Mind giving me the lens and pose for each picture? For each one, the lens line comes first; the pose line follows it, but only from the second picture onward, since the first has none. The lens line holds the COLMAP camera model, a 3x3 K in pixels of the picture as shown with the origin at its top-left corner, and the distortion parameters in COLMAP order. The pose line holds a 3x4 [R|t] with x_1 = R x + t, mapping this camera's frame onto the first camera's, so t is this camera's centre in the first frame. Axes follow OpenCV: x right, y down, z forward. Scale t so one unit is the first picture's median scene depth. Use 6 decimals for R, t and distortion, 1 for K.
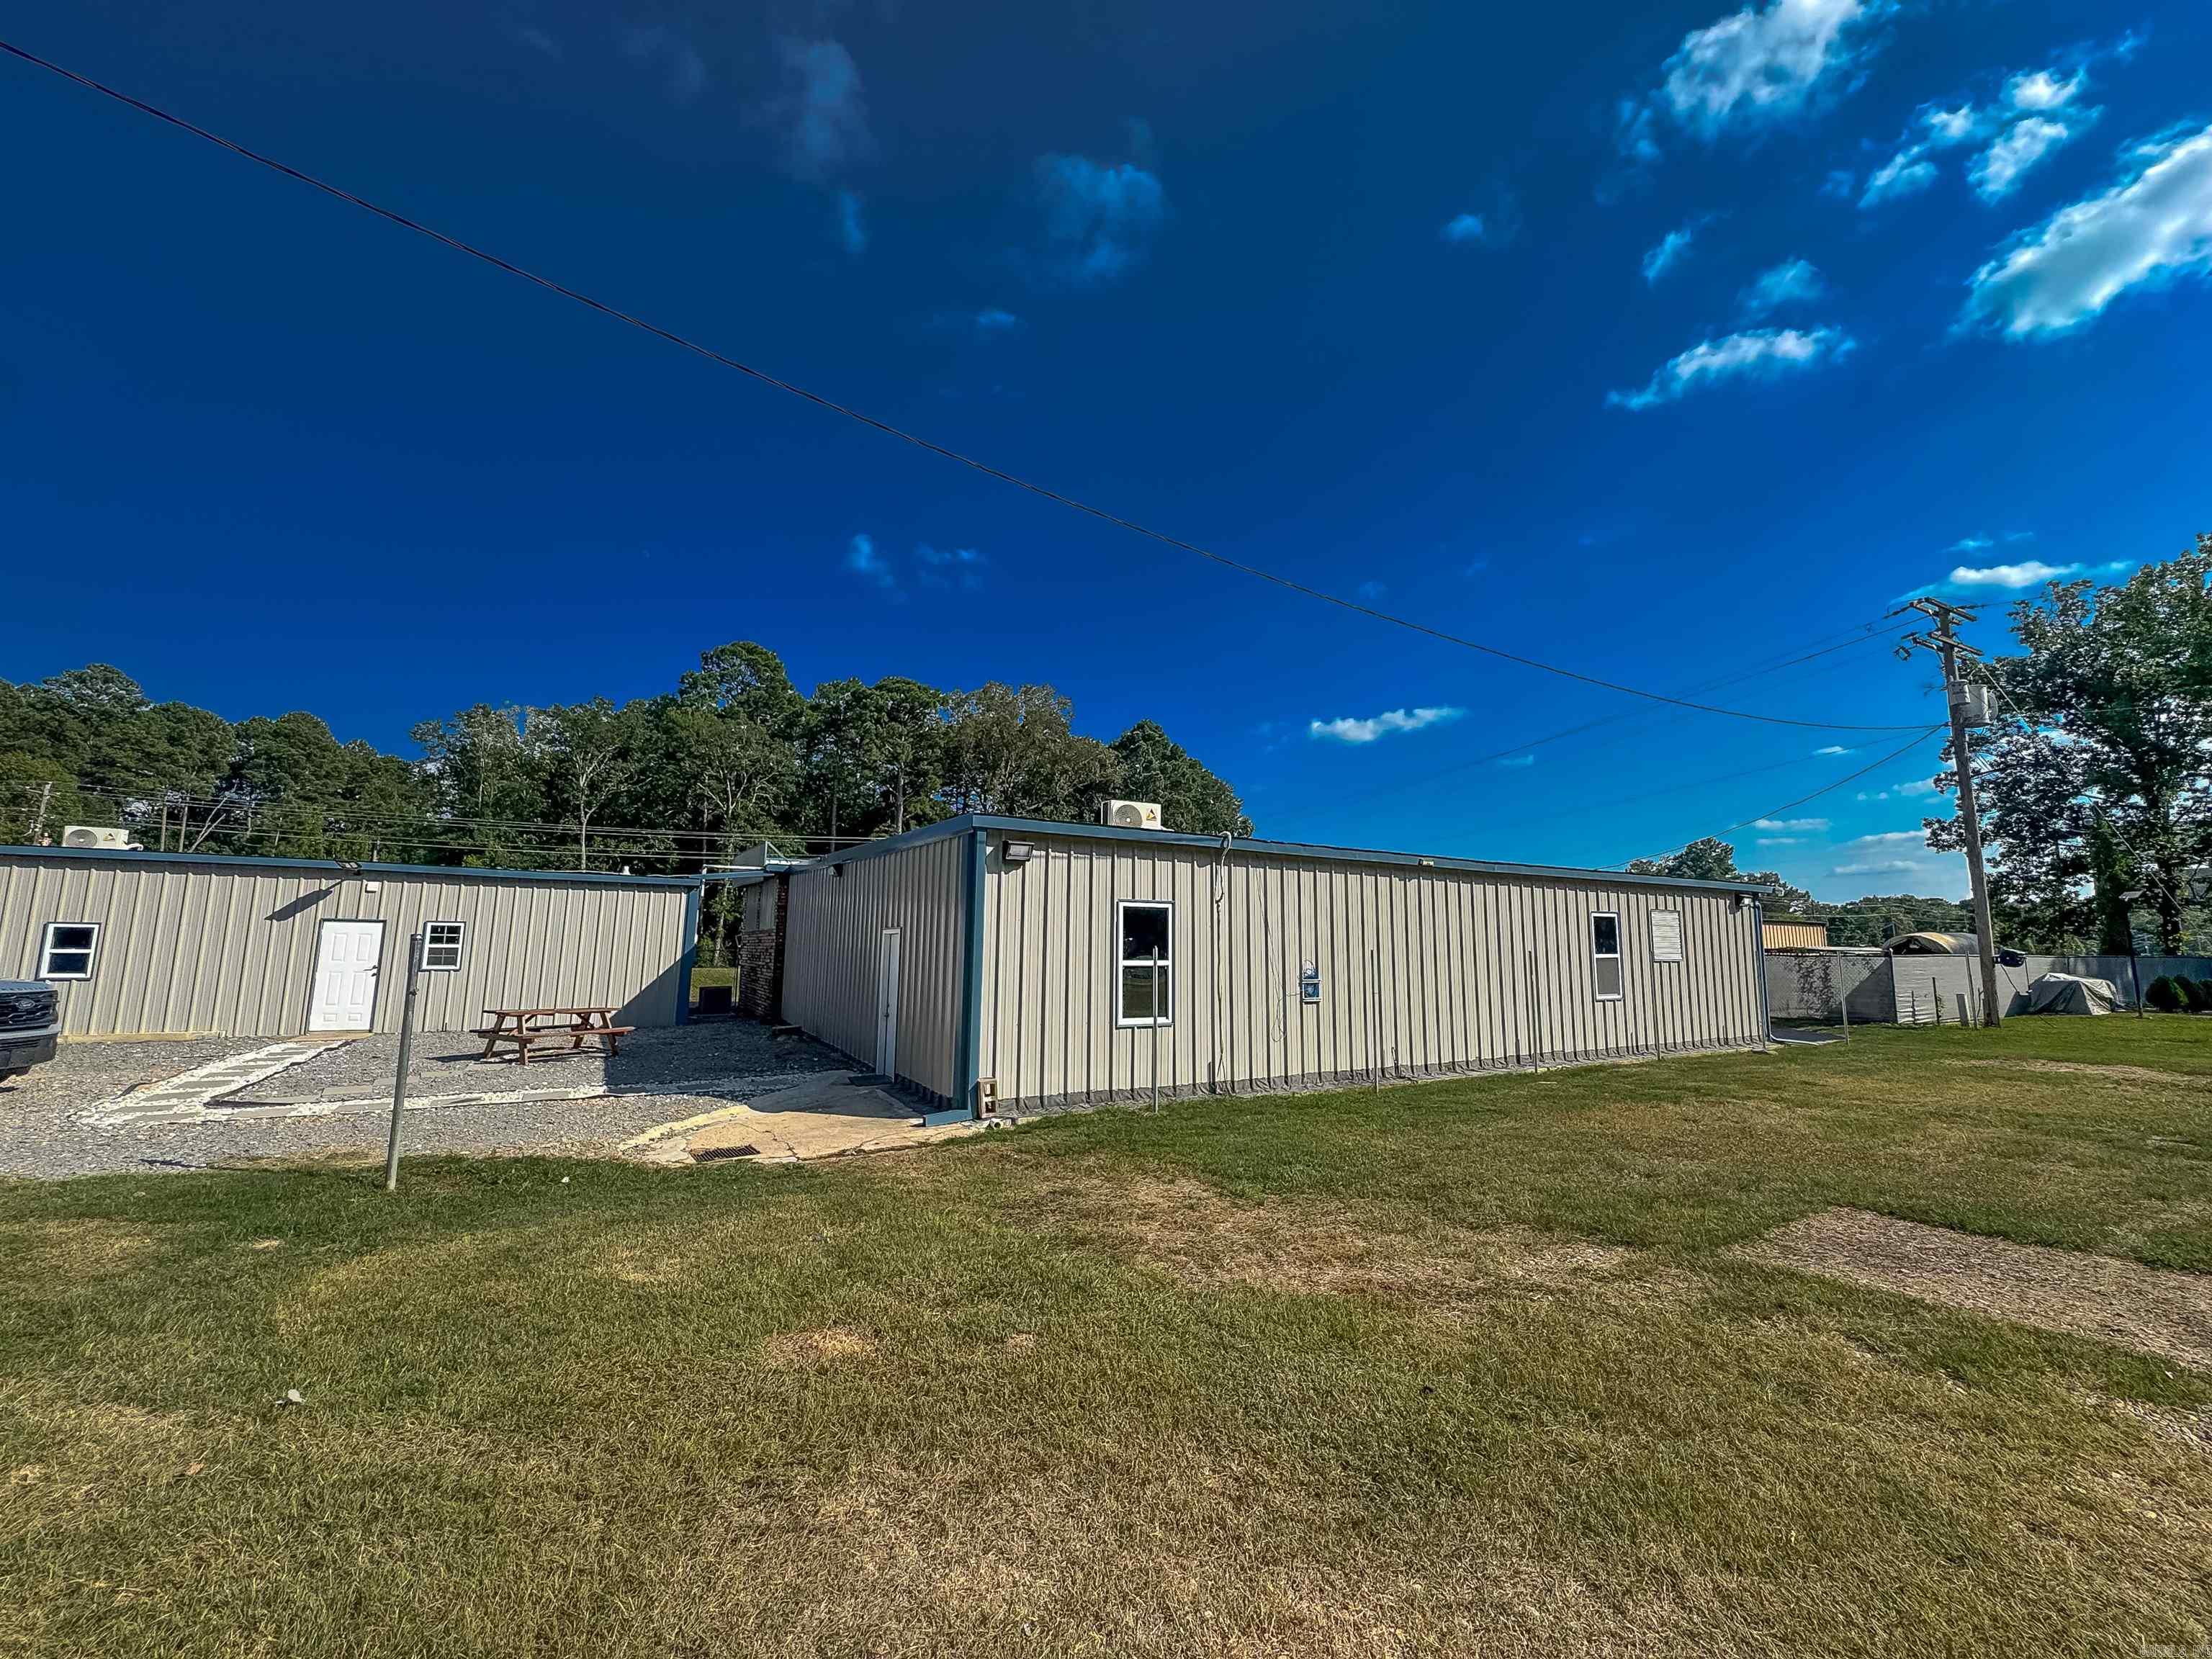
lens RADIAL K [[879.3, 0, 1101.2], [0, 879.3, 832.5], [0, 0, 1]] dist [-0.001056, 0.000093]
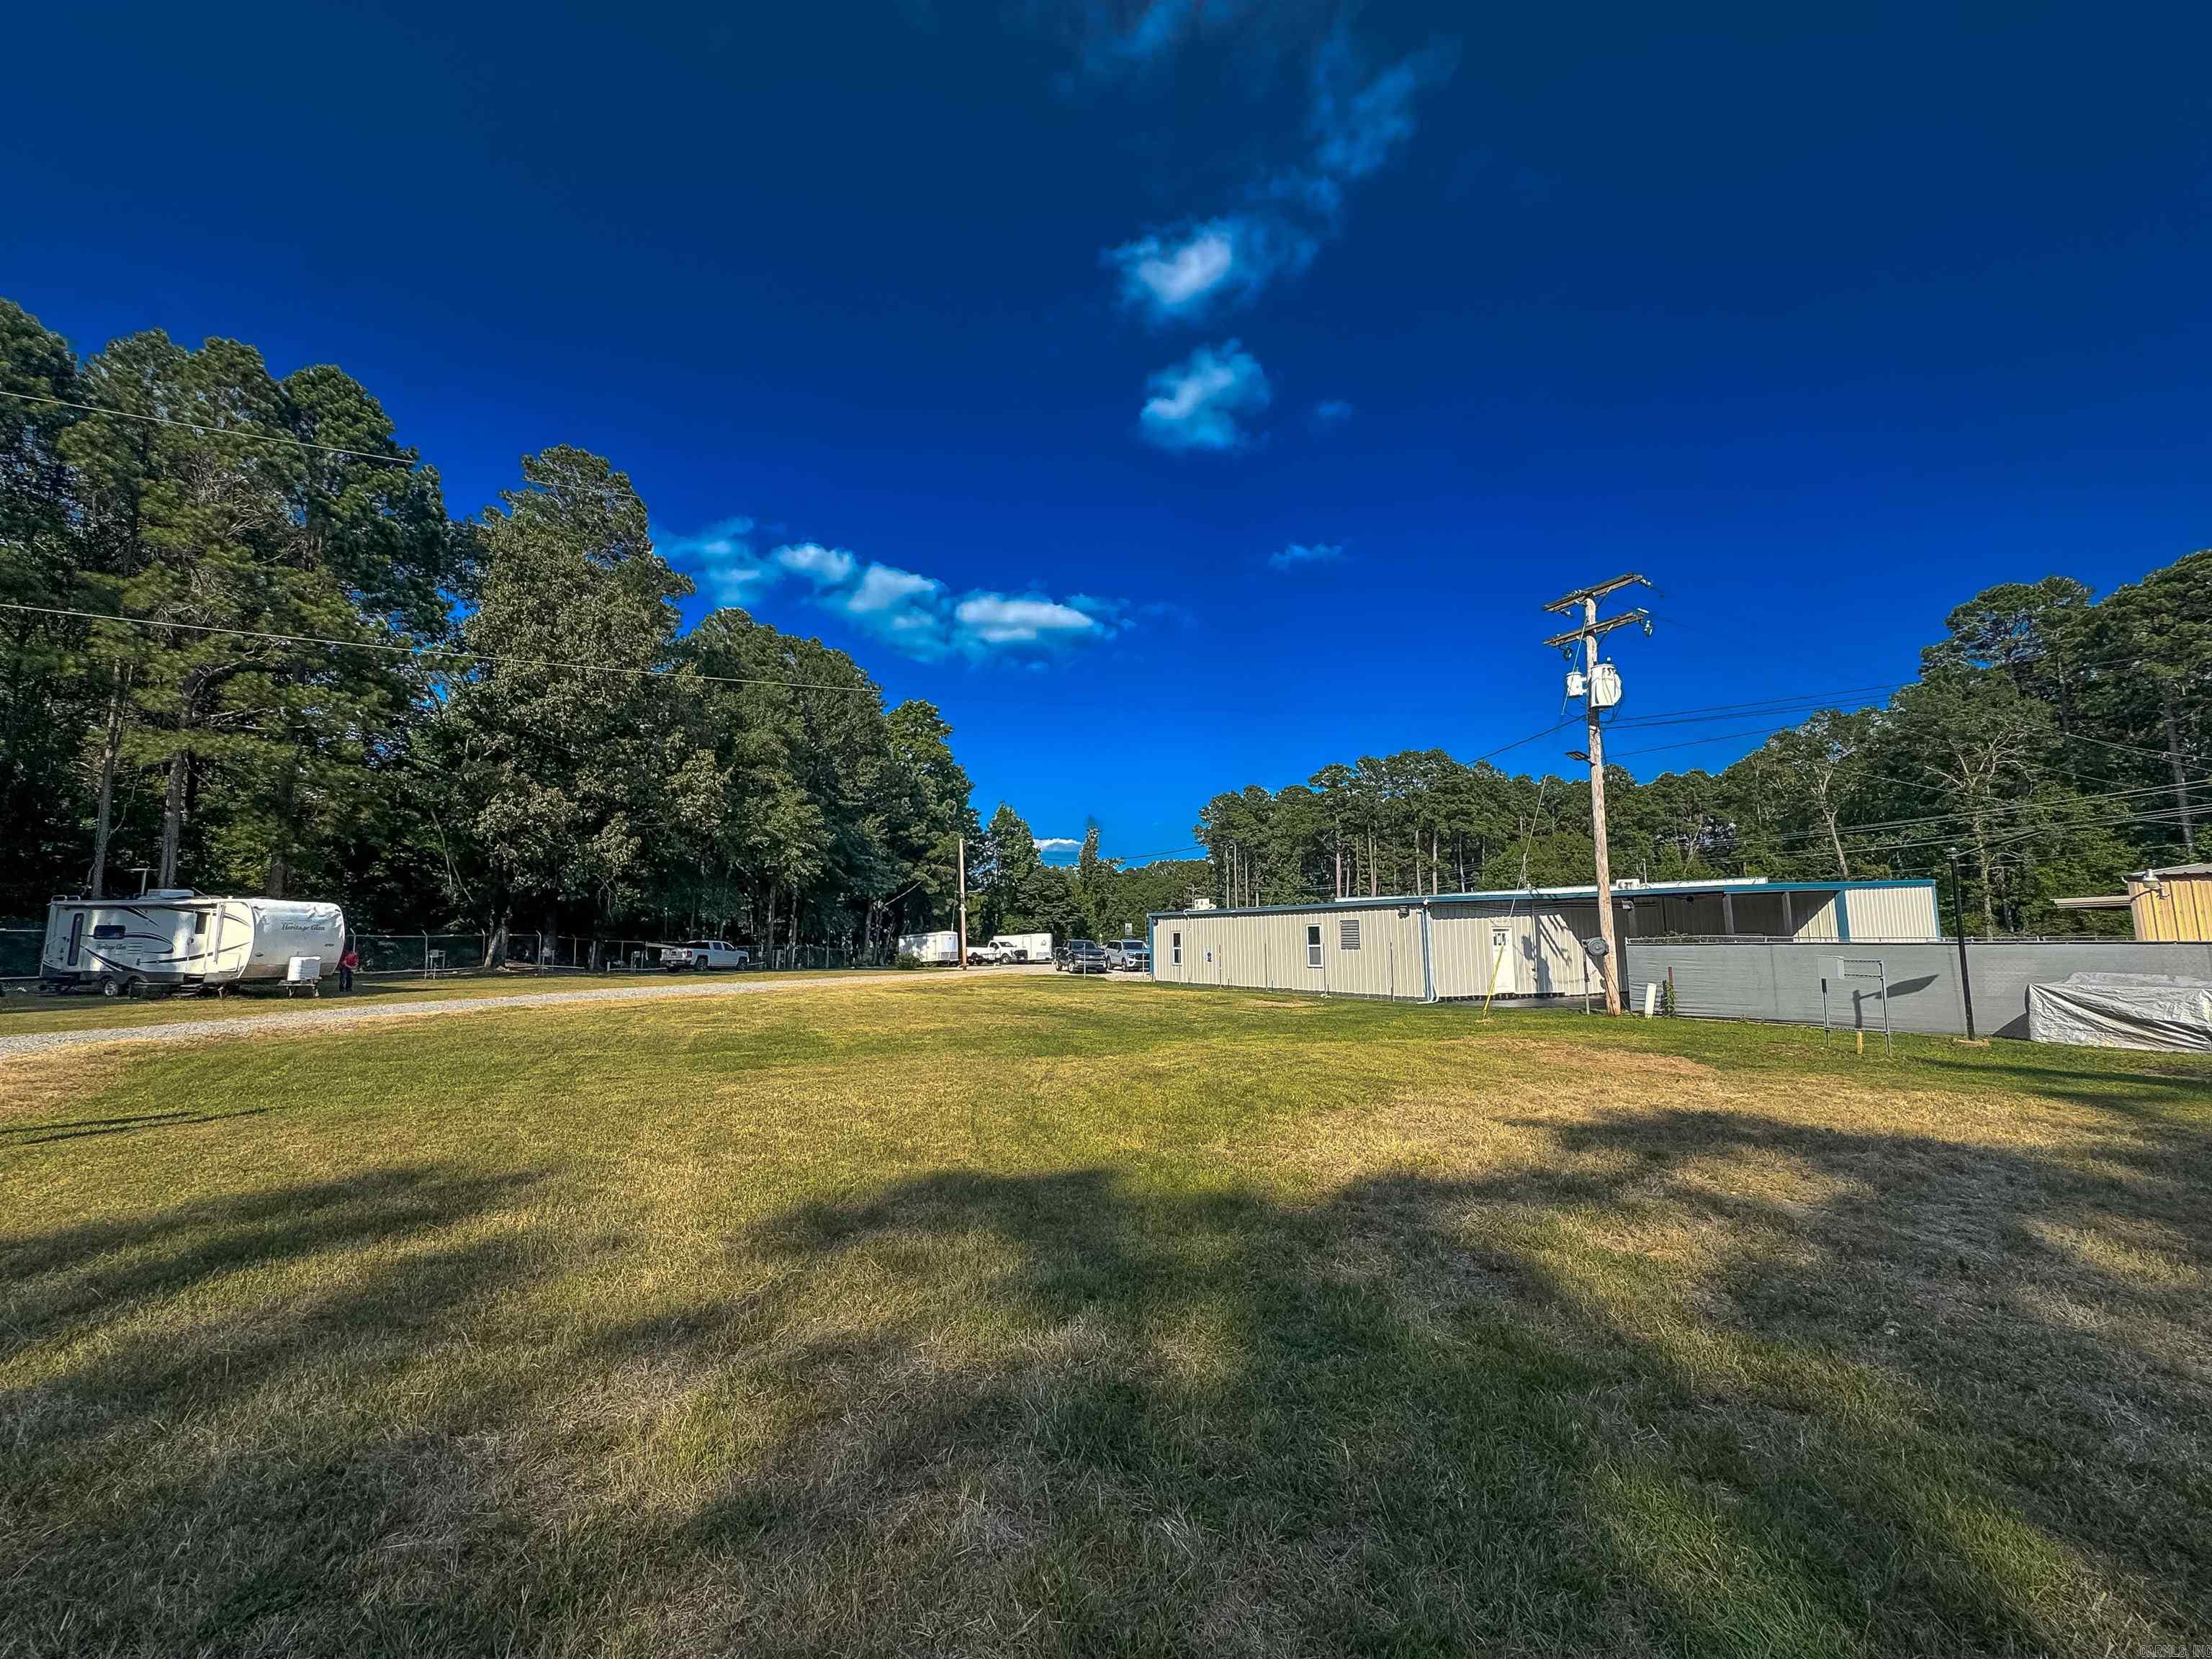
lens RADIAL K [[879.3, 0, 1101.2], [0, 879.3, 832.5], [0, 0, 1]] dist [-0.001056, 0.000093]
pose [[-0.038475, -0.129820, -0.990791, 2.943628], [0.138971, 0.981194, -0.133959, 0.098610], [0.989549, -0.142846, -0.019711, 0.670716]]
